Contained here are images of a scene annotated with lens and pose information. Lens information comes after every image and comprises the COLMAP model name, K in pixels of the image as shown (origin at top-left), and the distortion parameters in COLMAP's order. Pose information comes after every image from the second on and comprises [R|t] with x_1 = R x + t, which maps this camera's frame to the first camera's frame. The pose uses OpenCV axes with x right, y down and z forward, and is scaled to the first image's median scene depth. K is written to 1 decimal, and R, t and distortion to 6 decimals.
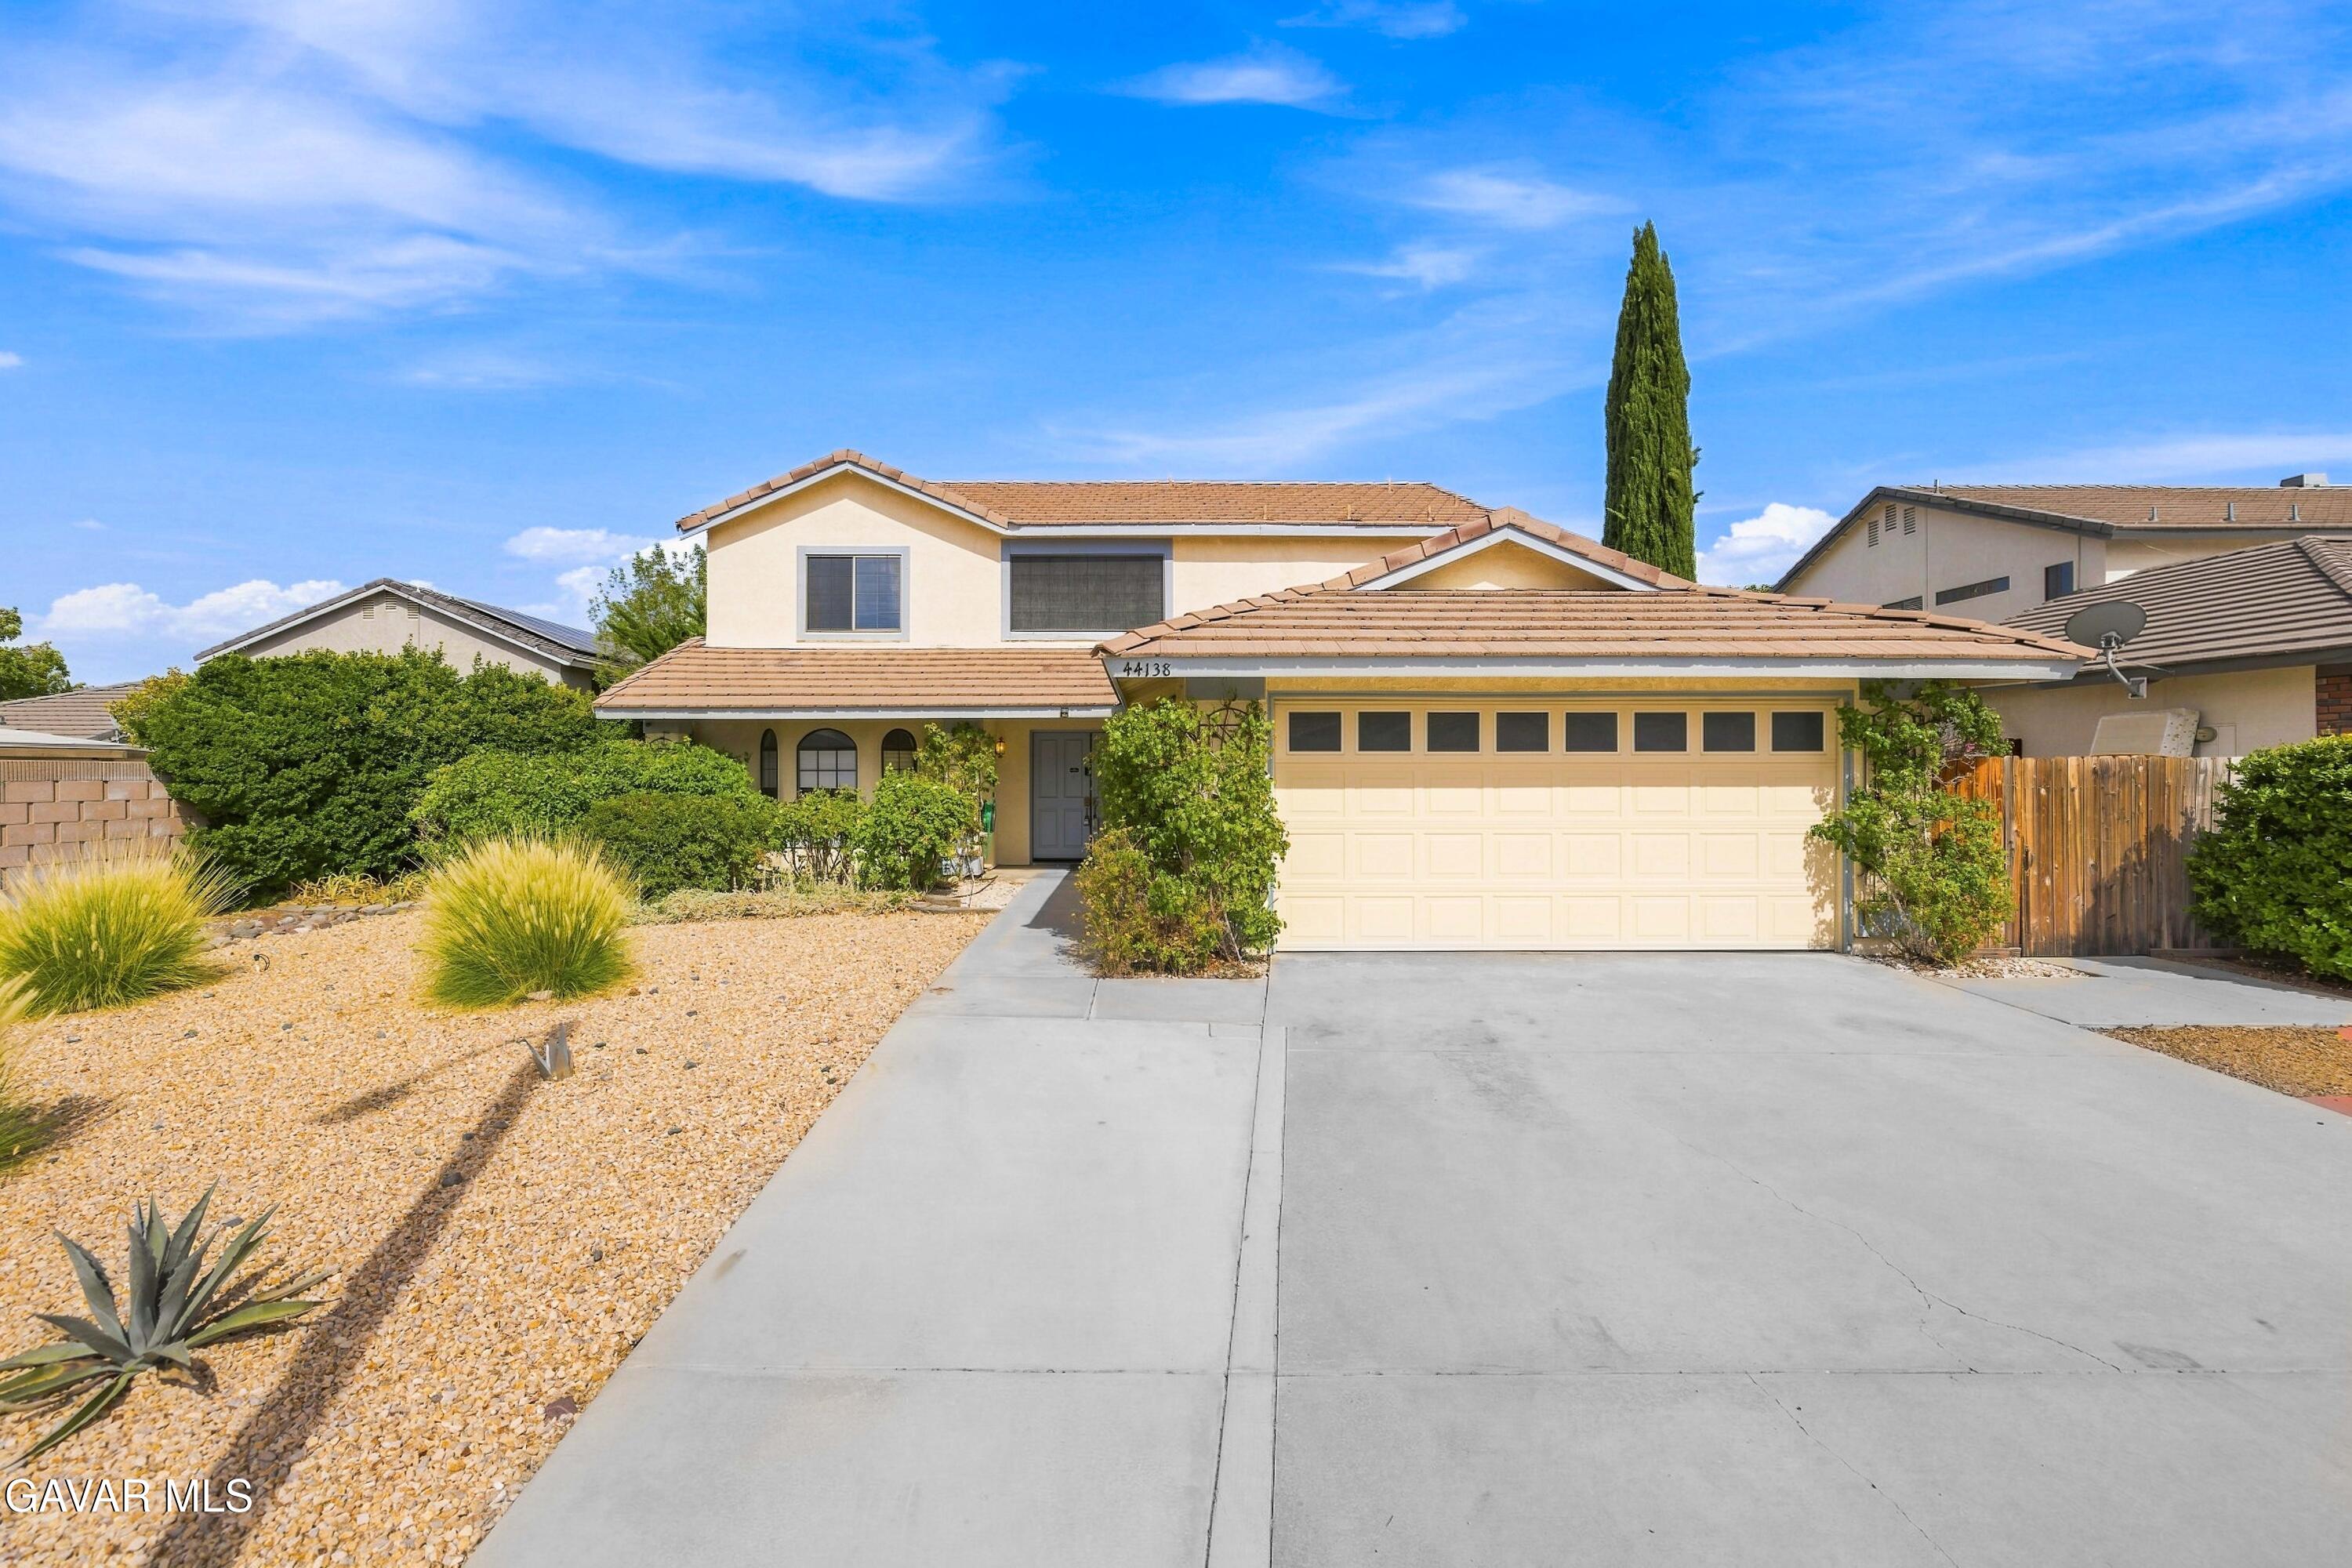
lens RADIAL K [[956.1, 0, 1174.8], [0, 956.1, 776.2], [0, 0, 1]] dist [-0.001891, -0.000098]
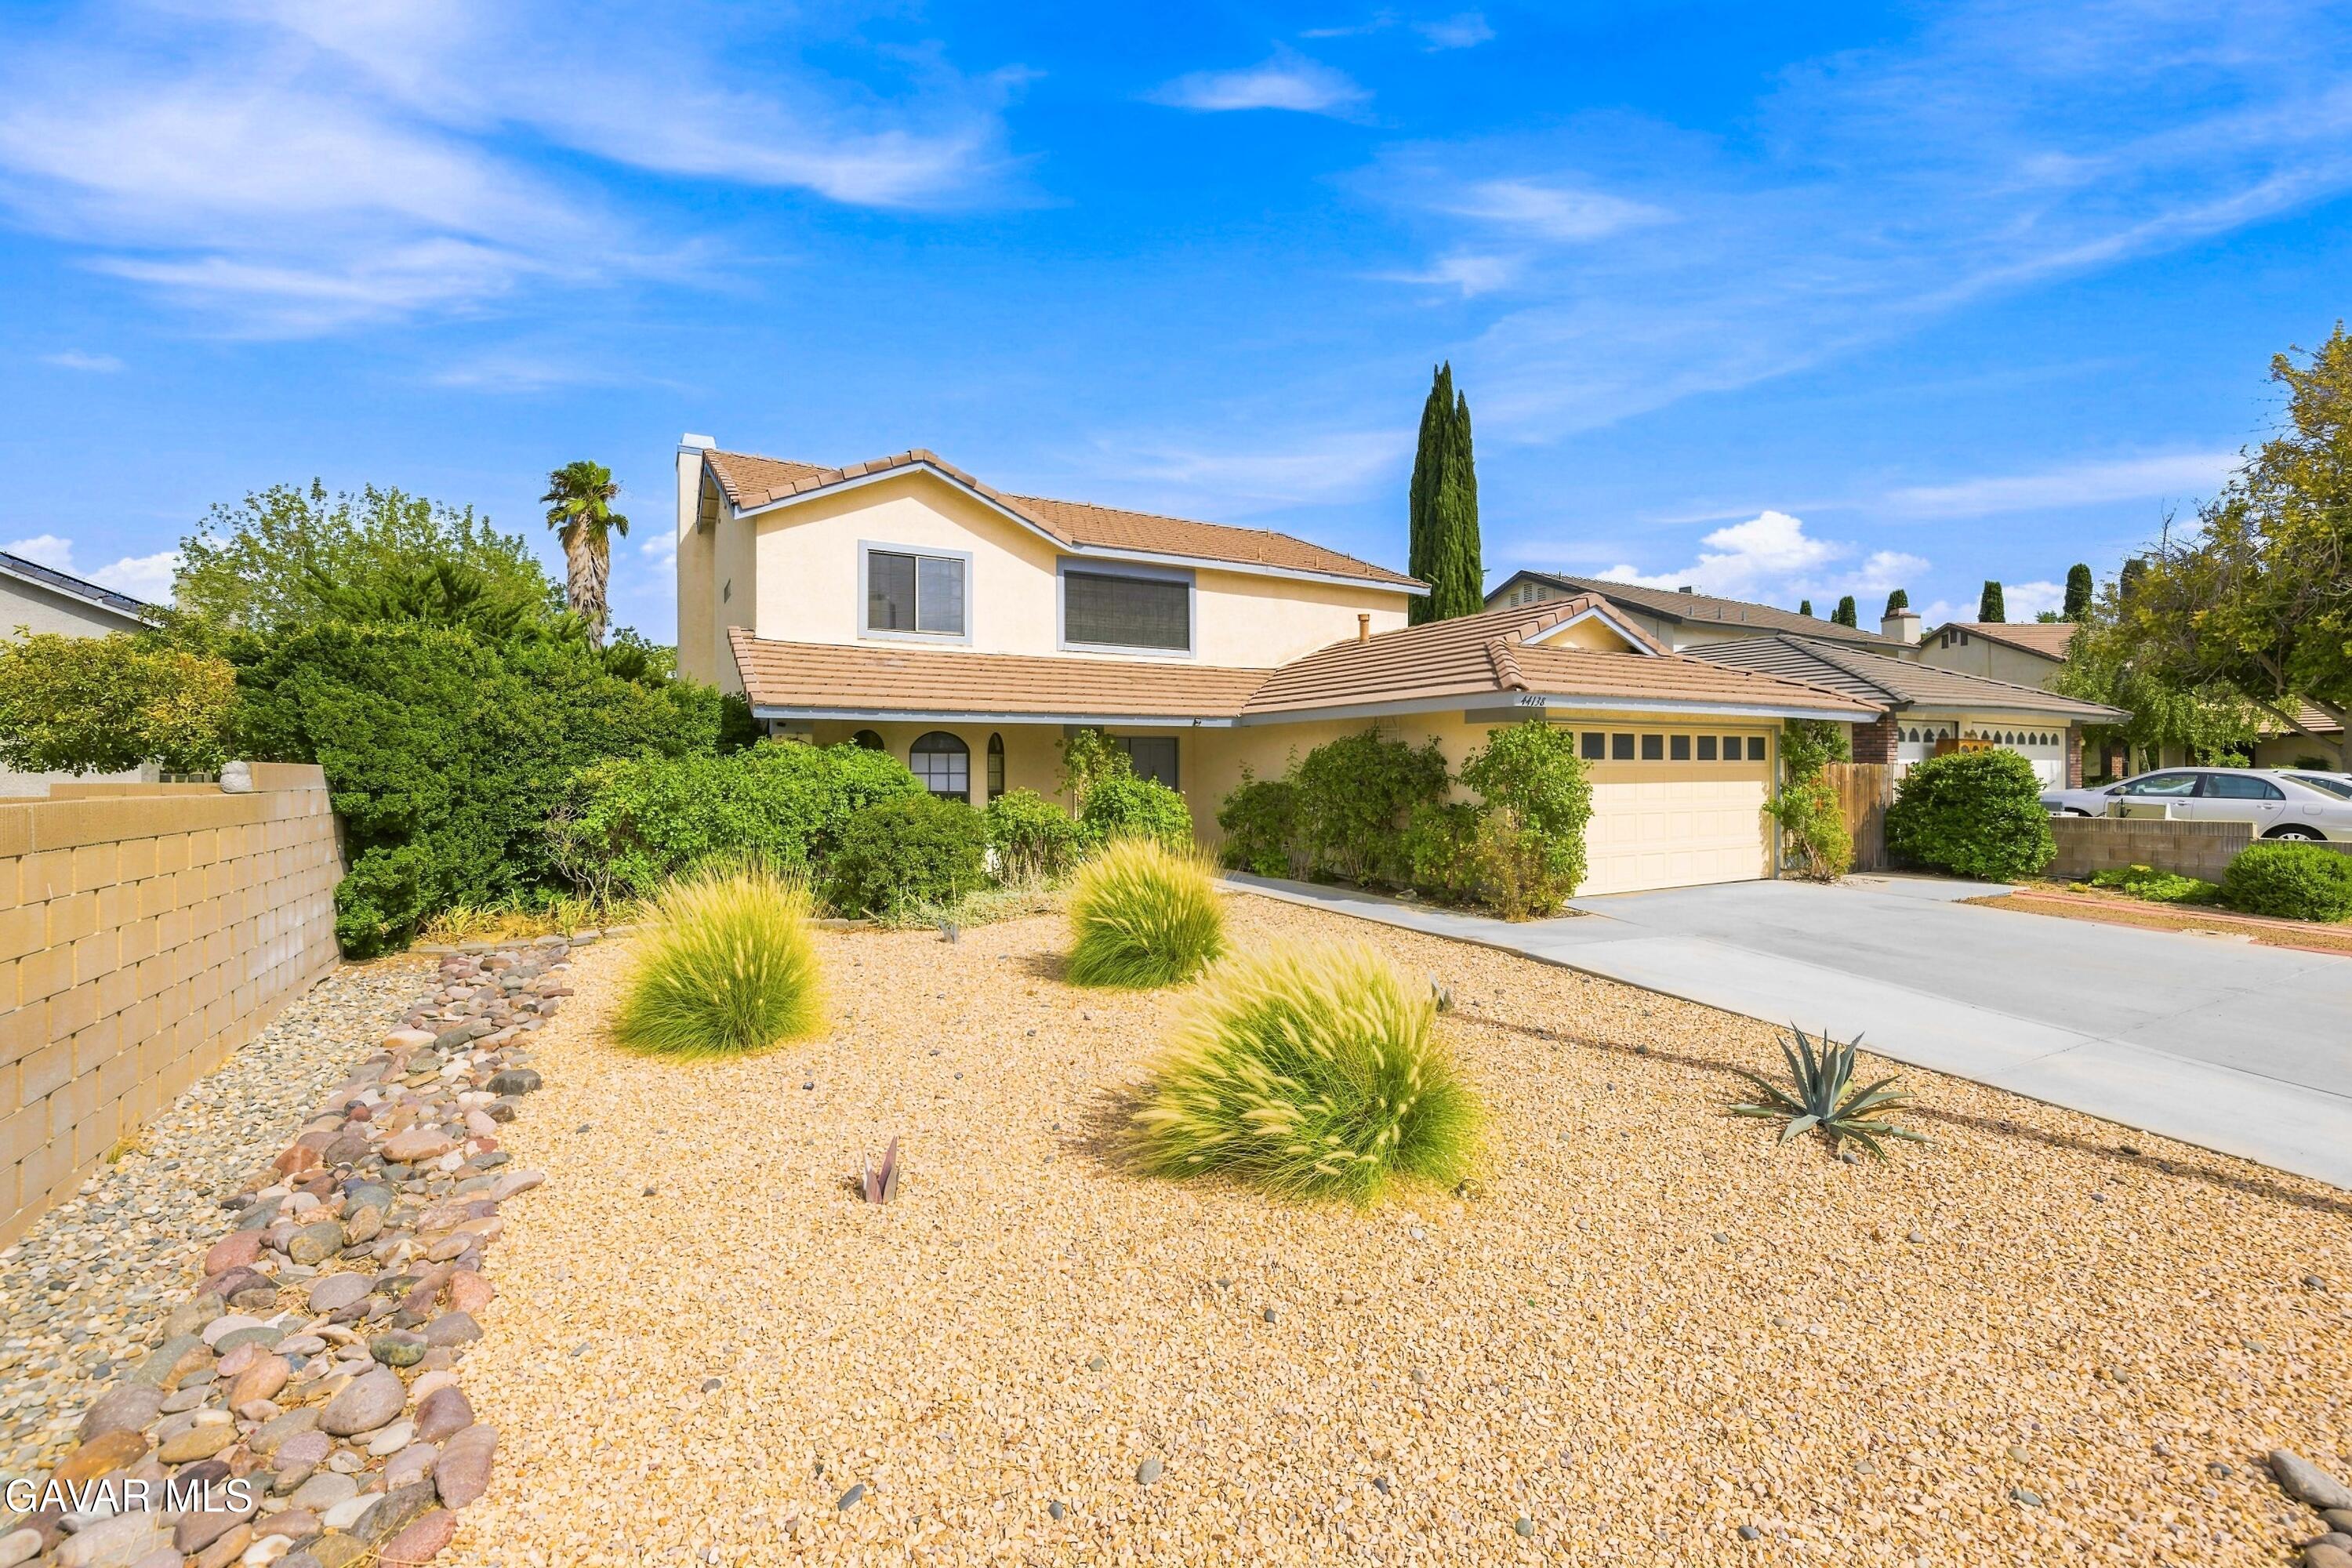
lens RADIAL K [[956.1, 0, 1174.8], [0, 956.1, 776.2], [0, 0, 1]] dist [-0.001891, -0.000098]
pose [[0.879170, -0.004155, 0.476490, -0.753650], [0.004618, 0.999989, 0.000198, -0.002895], [-0.476486, 0.002026, 0.879180, 0.008635]]
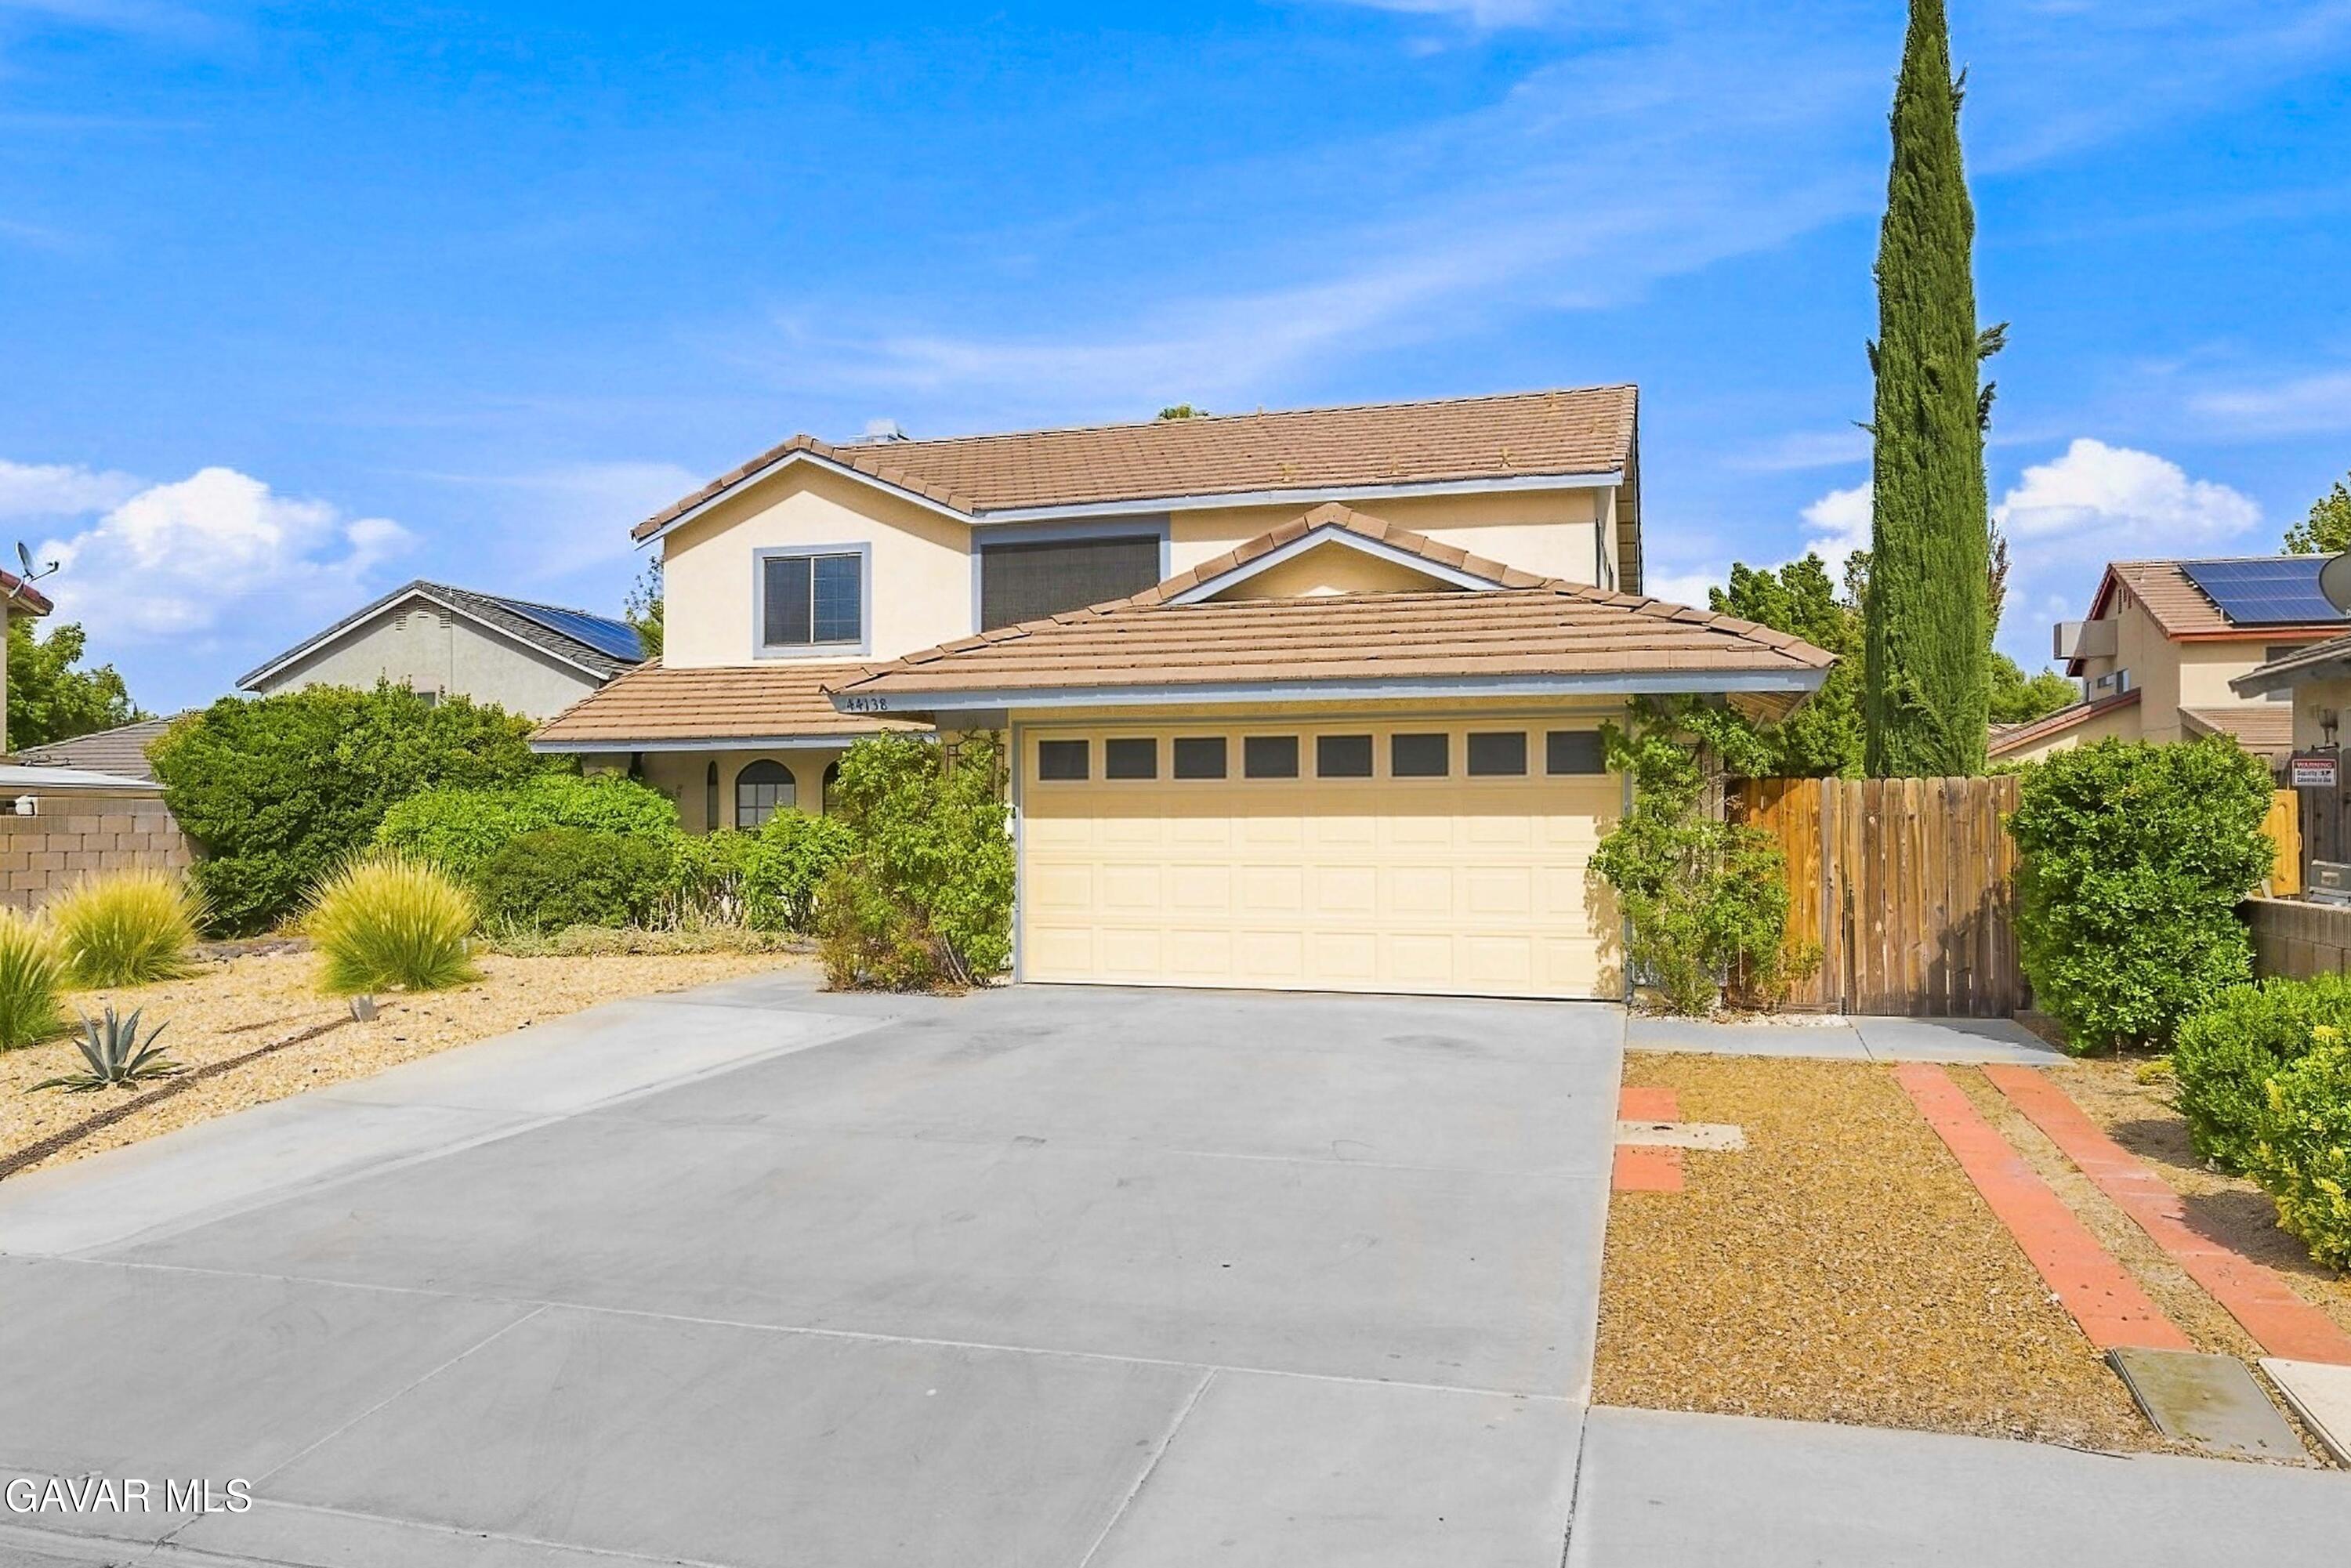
lens RADIAL K [[1680.7, 0, 1139.8], [0, 1680.7, 826.2], [0, 0, 1]] dist [-0.005783, -0.002068]
pose [[0.948757, -0.000735, -0.316006, 0.548039], [0.000397, 0.999999, -0.001134, 0.016655], [0.316006, 0.000951, 0.948757, -0.438383]]
